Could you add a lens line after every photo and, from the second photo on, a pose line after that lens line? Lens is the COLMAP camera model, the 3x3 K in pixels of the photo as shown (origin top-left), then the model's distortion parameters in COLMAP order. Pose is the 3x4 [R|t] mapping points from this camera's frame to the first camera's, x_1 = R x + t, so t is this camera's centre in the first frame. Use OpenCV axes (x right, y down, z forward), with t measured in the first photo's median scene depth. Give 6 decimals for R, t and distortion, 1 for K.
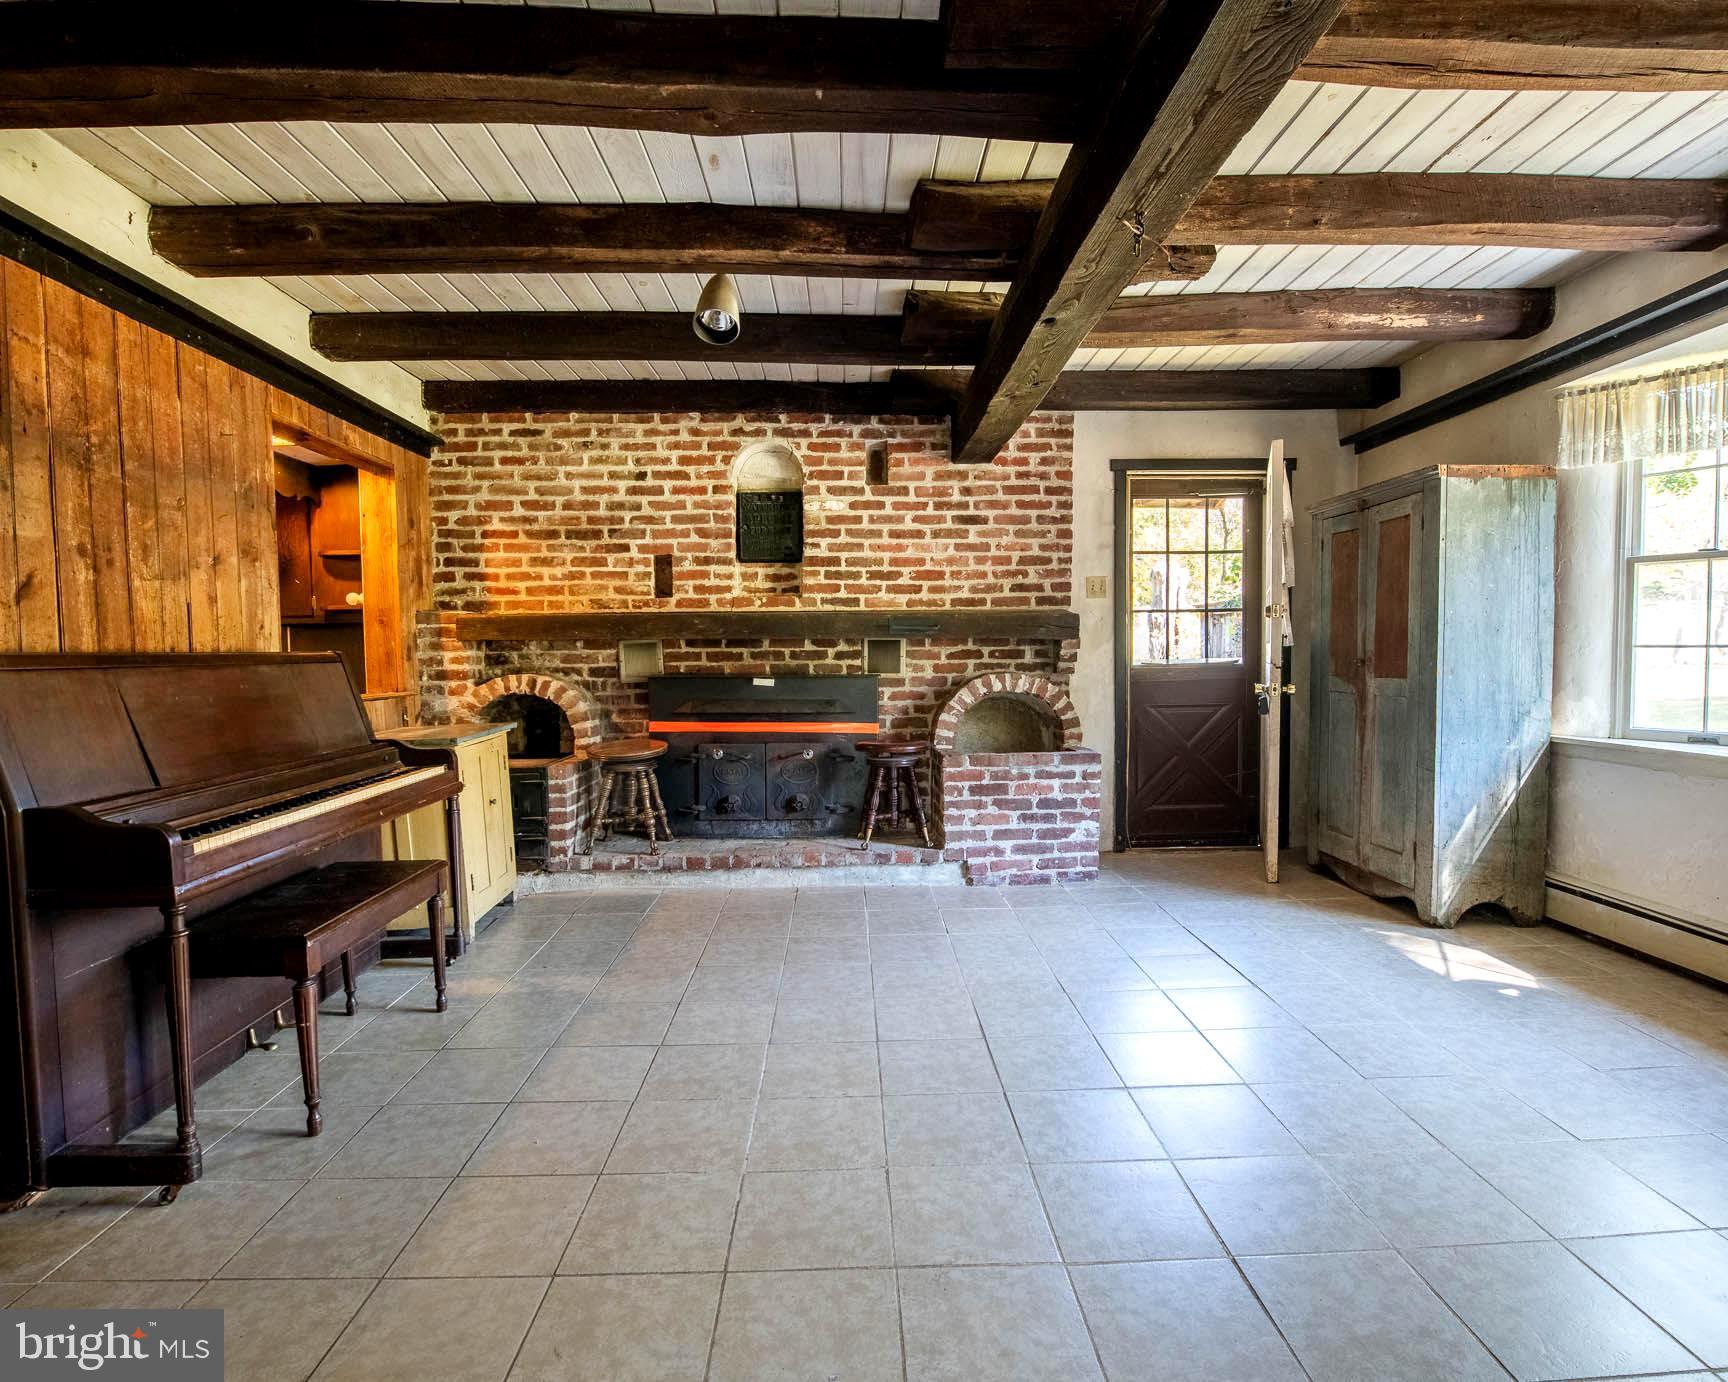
lens RADIAL K [[861.0, 0, 861.4], [0, 861.0, 695.7], [0, 0, 1]] dist [-0.014232, -0.003917]
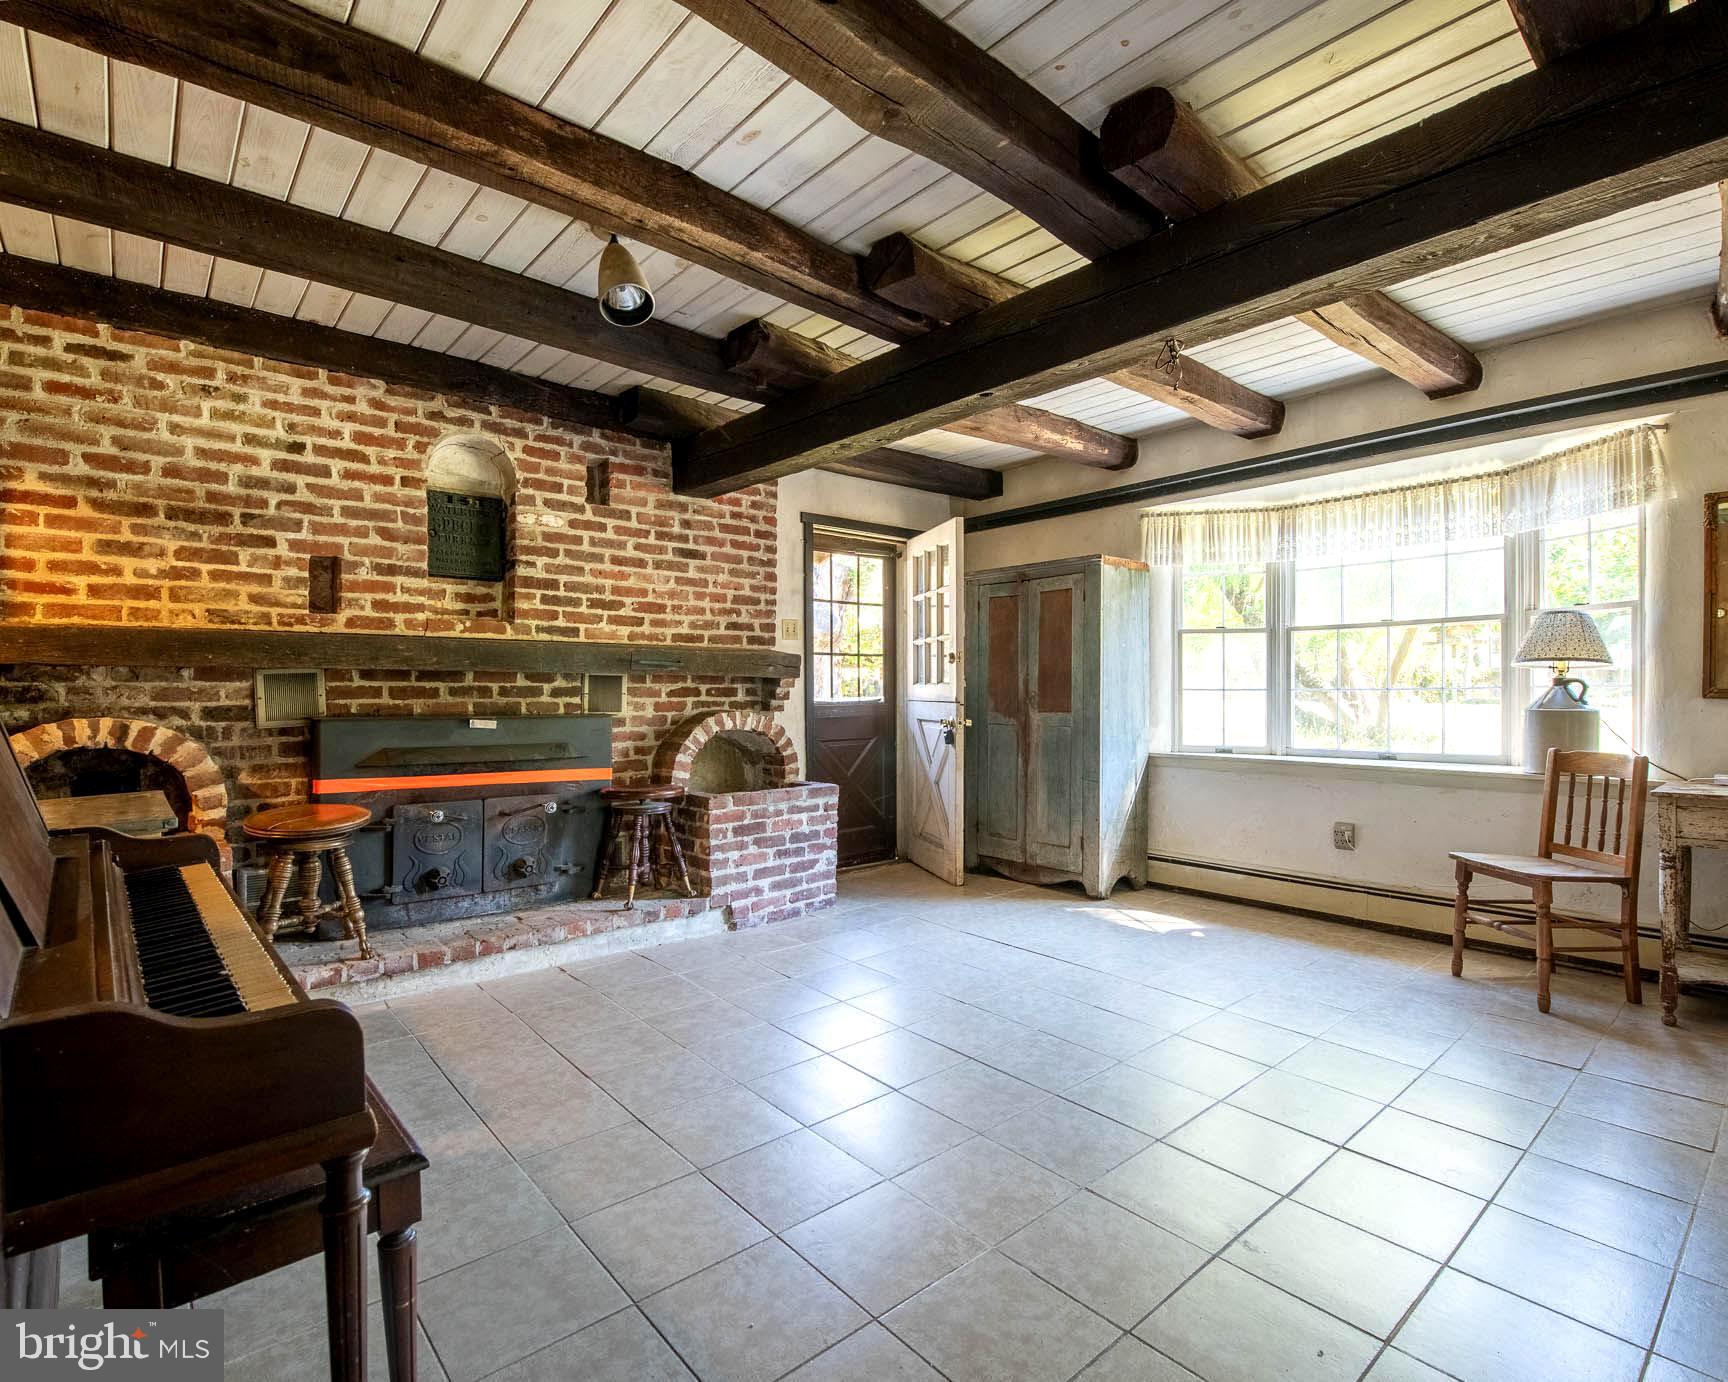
lens RADIAL K [[861.0, 0, 827.5], [0, 861.0, 696.7], [0, 0, 1]] dist [-0.014232, -0.003917]
pose [[0.781618, 0.003828, 0.623745, -0.358517], [0.023546, 0.999087, -0.035637, -0.004721], [-0.623312, 0.042541, 0.780815, 0.150856]]
